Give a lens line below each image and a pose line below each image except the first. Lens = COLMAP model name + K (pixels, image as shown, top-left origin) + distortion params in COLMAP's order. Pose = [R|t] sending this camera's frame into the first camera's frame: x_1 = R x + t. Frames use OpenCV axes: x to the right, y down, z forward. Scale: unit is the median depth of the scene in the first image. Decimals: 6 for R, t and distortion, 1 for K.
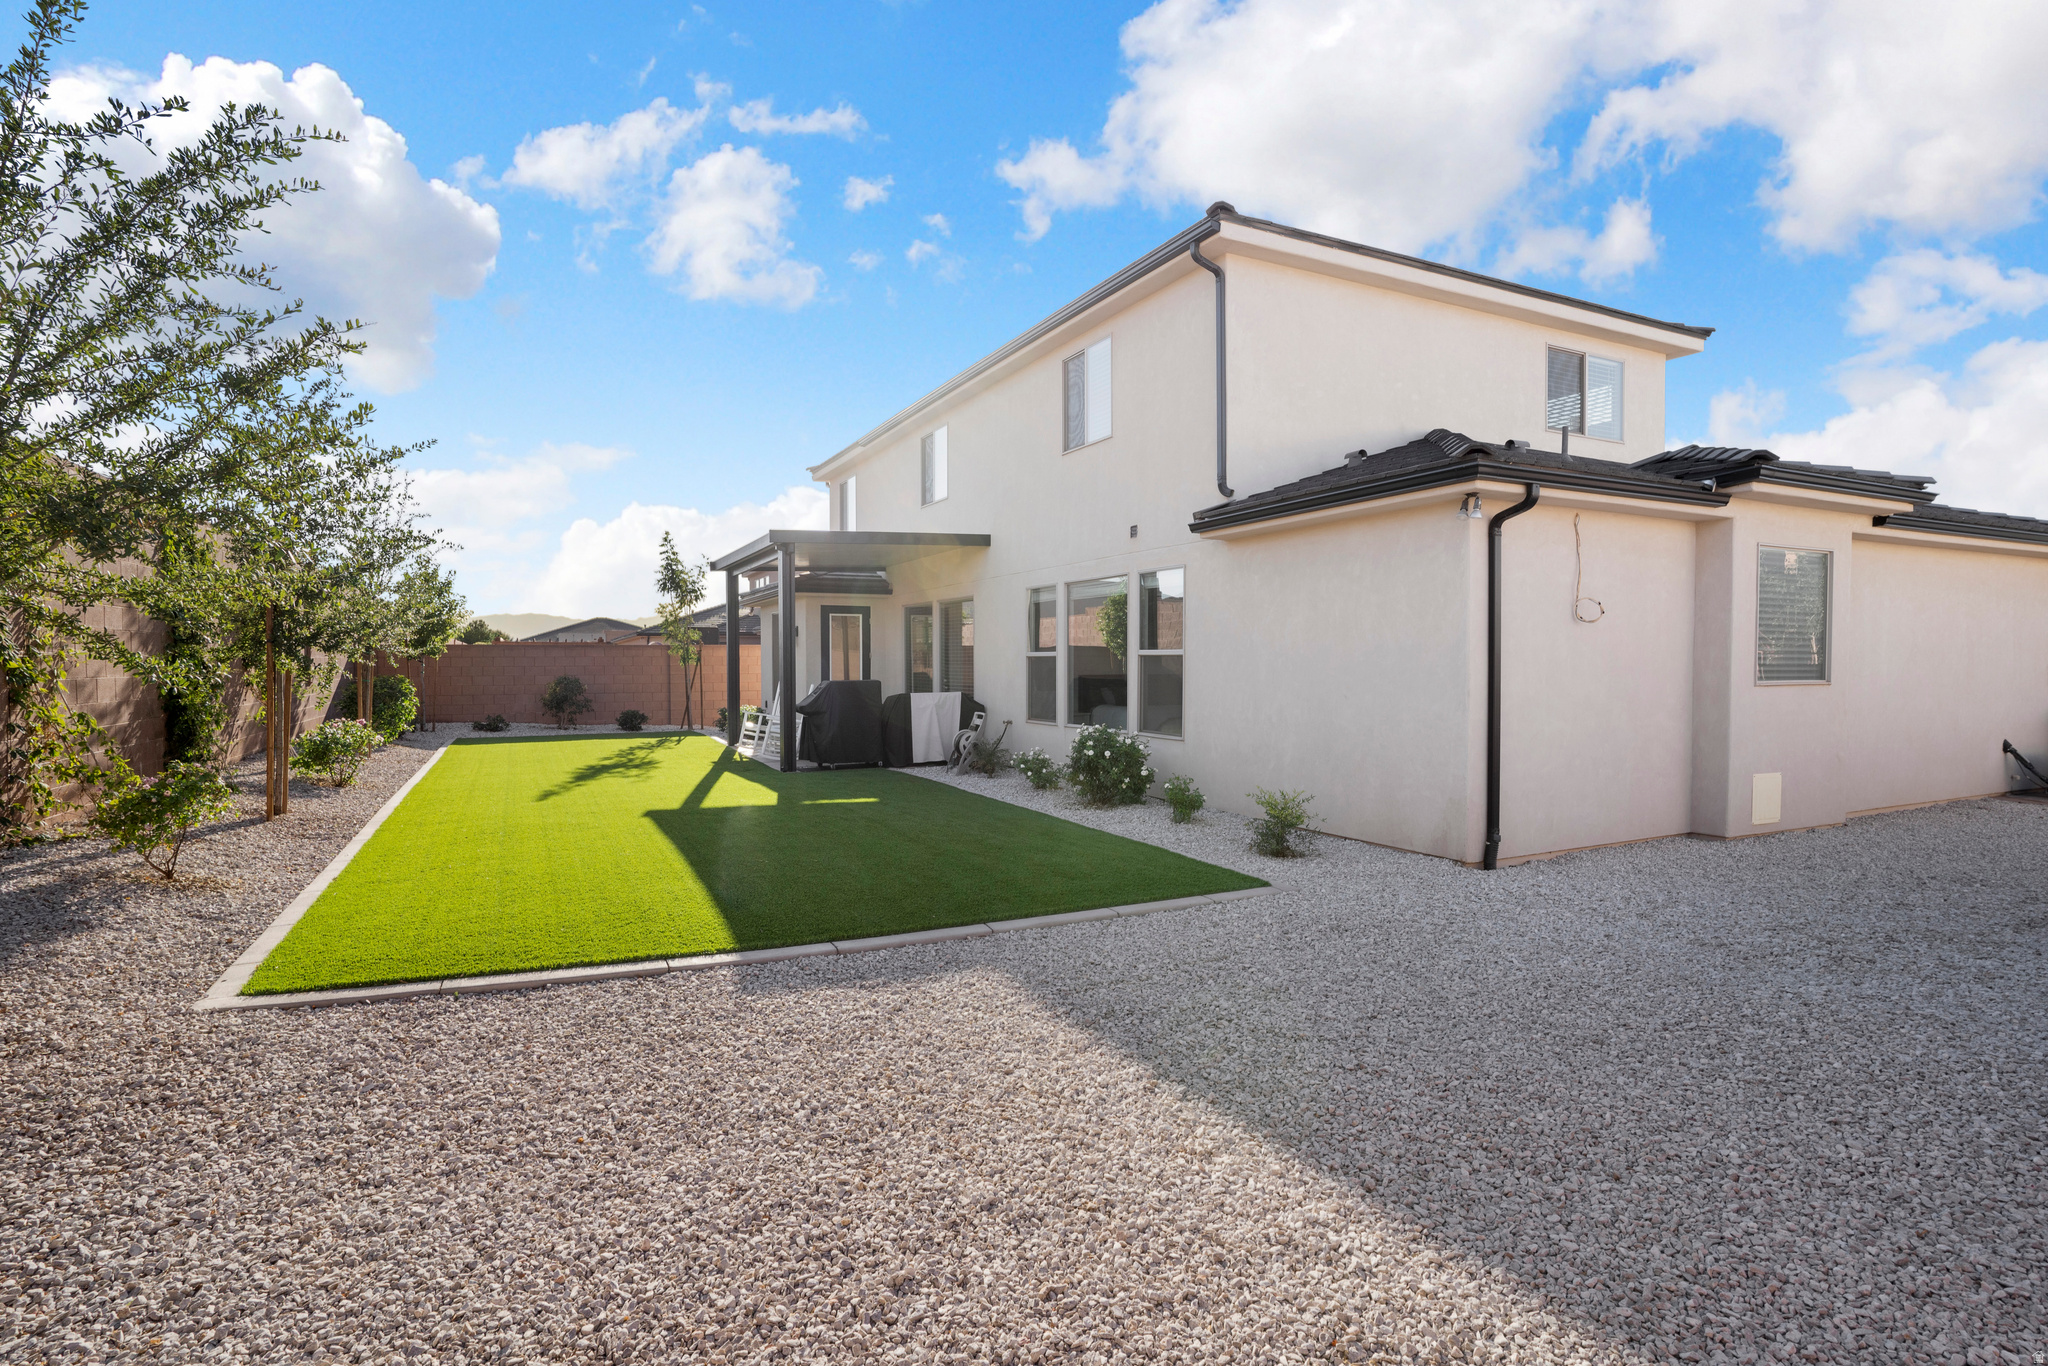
lens RADIAL K [[1034.8, 0, 1024.0], [0, 1034.8, 683.0], [0, 0, 1]] dist [-0.000366, 0.001445]
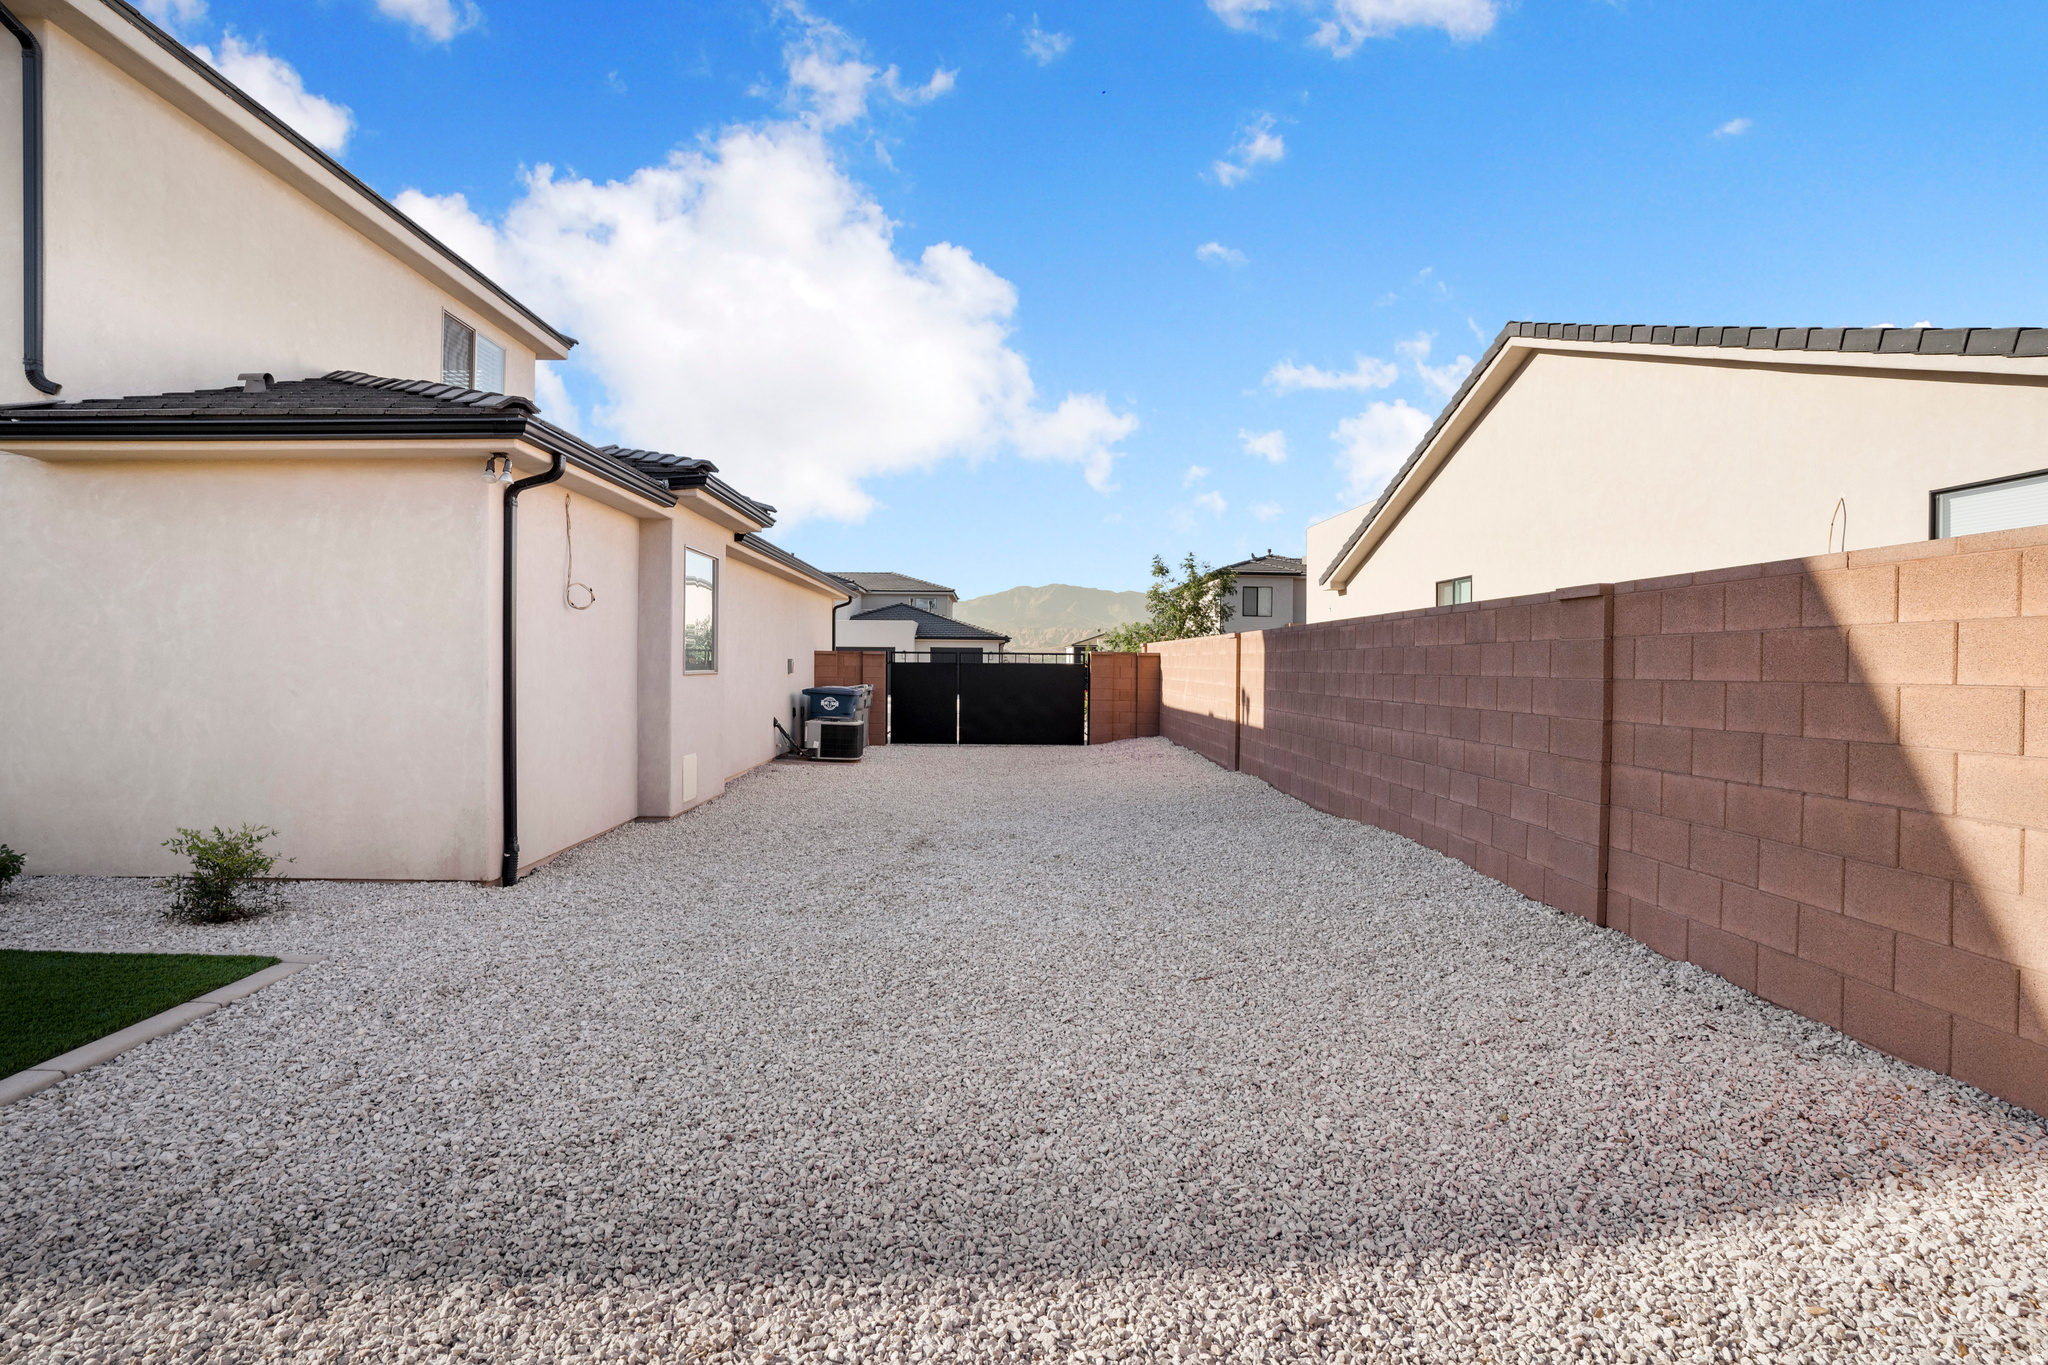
lens RADIAL K [[1054.4, 0, 1022.2], [0, 1054.4, 658.7], [0, 0, 1]] dist [-0.076233, 0.035682]
pose [[0.428342, 0.008104, 0.903581, -0.147899], [0.012341, 0.999814, -0.014817, 0.006728], [-0.903533, 0.017498, 0.428162, 0.216106]]
